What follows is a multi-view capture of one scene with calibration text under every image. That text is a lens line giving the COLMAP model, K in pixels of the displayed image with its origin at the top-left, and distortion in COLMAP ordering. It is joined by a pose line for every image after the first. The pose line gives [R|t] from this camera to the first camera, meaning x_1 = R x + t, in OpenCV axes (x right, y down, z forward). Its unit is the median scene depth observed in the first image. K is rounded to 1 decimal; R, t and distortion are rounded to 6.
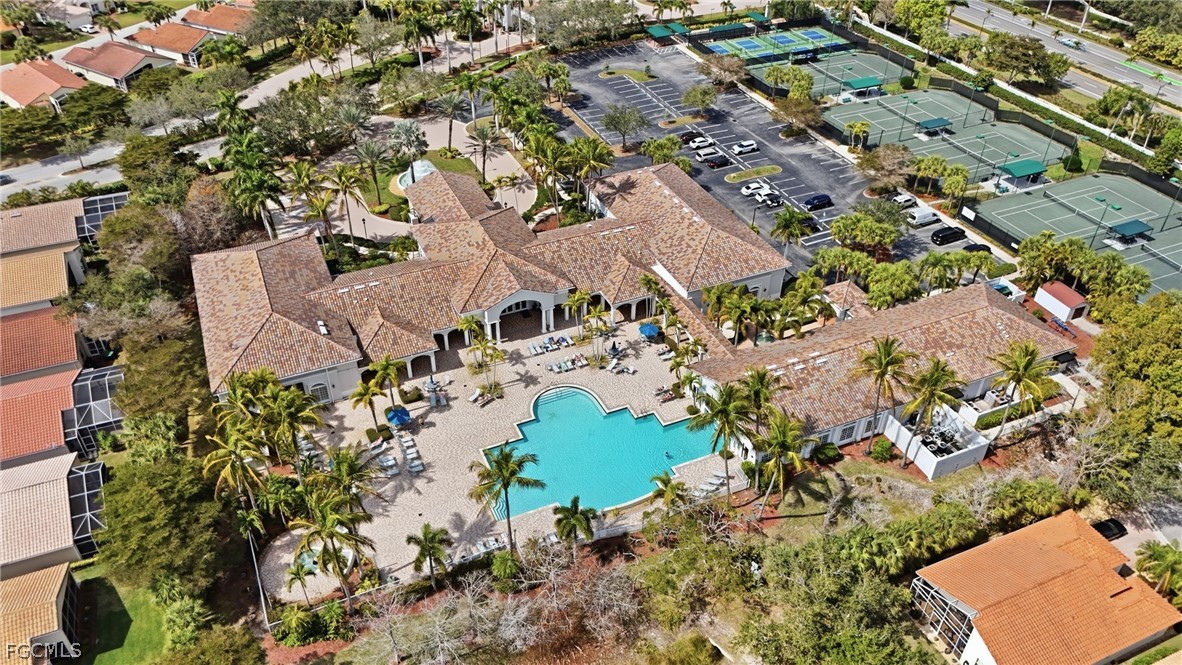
lens RADIAL K [[890.0, 0, 590.7], [0, 890.0, 331.0], [0, 0, 1]] dist [-0.009413, -0.001641]
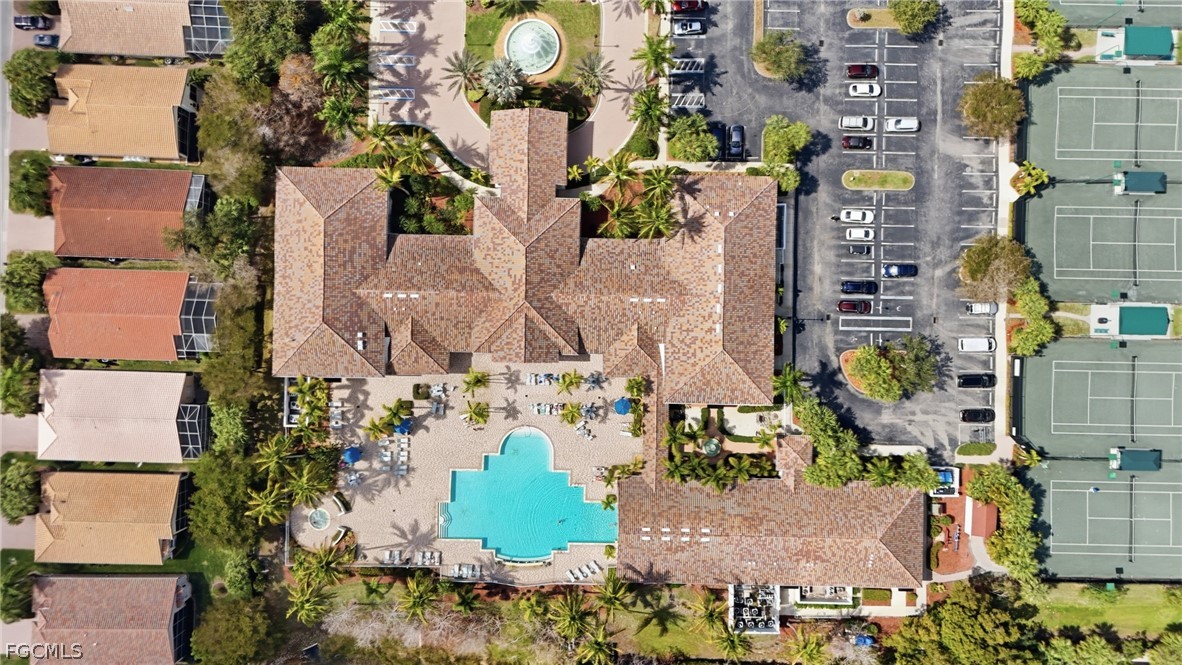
lens RADIAL K [[890.0, 0, 590.6], [0, 890.0, 330.4], [0, 0, 1]] dist [-0.009413, -0.001641]
pose [[0.903686, 0.428195, -0.001042, -0.016352], [-0.249814, 0.529193, 0.810893, -1.070978], [0.347772, -0.732533, 0.585193, 0.388203]]
